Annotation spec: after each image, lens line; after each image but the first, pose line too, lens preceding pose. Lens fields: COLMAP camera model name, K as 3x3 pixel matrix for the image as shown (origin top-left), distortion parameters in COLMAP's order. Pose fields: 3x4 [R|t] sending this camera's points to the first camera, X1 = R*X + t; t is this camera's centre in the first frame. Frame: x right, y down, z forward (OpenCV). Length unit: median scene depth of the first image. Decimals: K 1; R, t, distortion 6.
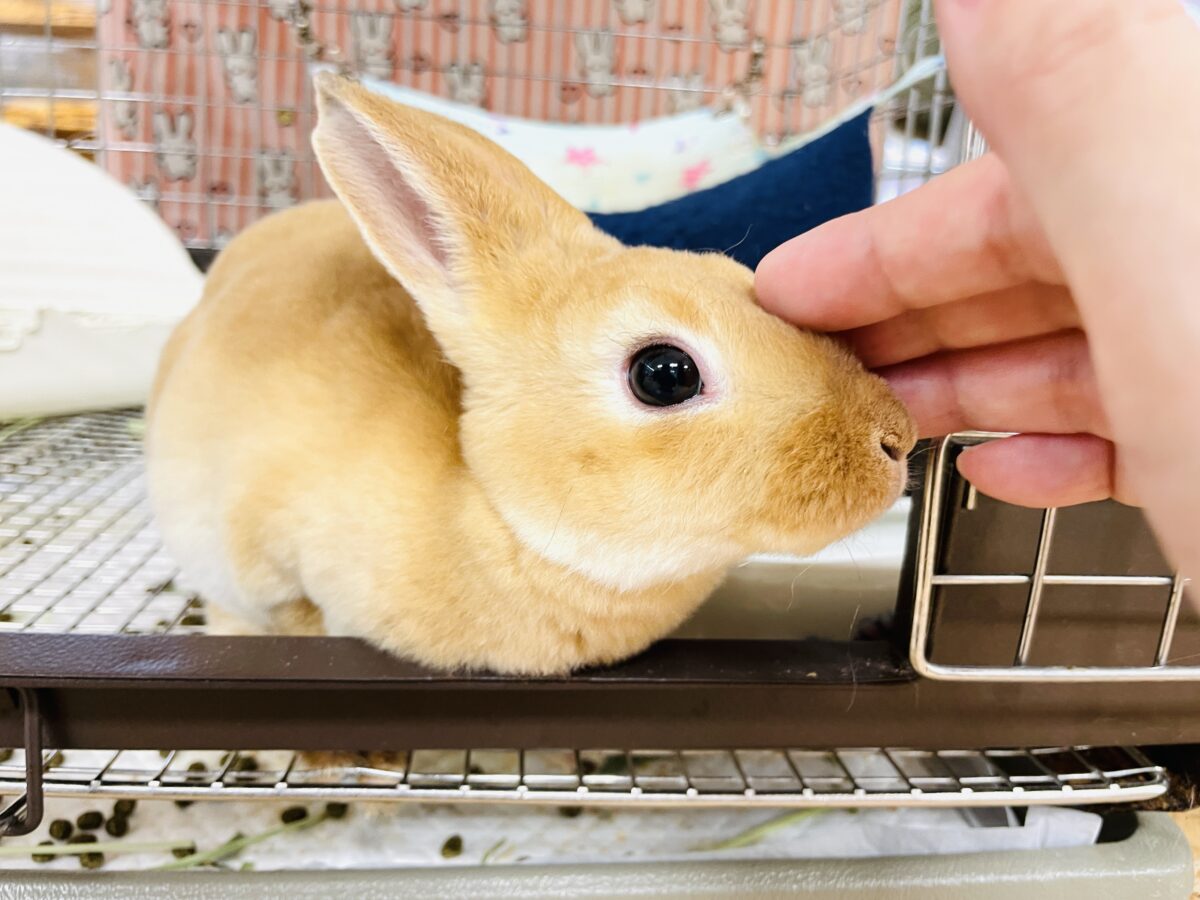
lens RADIAL K [[939.1, 0, 606.6], [0, 939.1, 451.6], [0, 0, 1]] dist [0.074401, -0.136080]
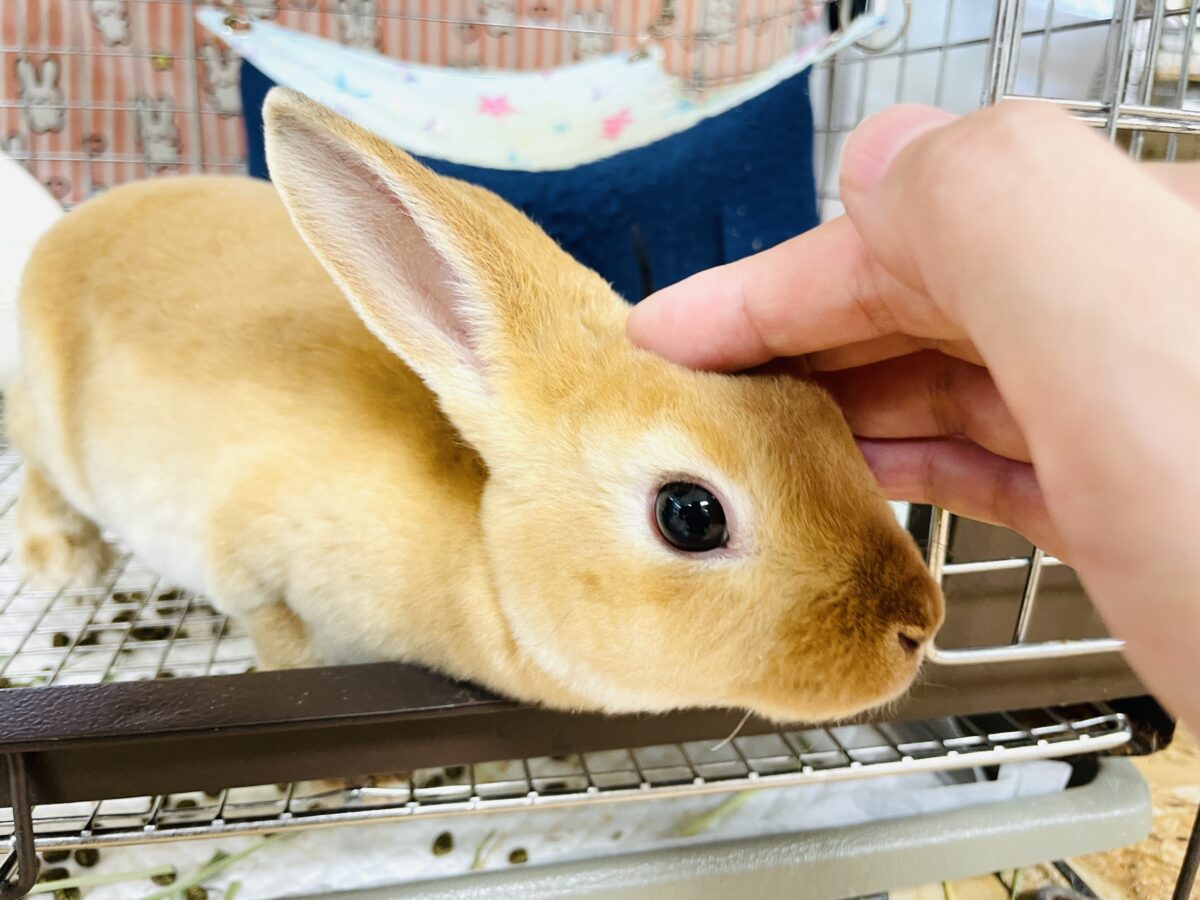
lens RADIAL K [[939.1, 0, 606.6], [0, 939.1, 451.6], [0, 0, 1]] dist [0.074401, -0.136080]
pose [[0.992583, -0.050061, 0.110780, -0.095238], [0.042472, 0.996654, 0.069832, -0.061488], [-0.113905, -0.064609, 0.991389, 0.029908]]
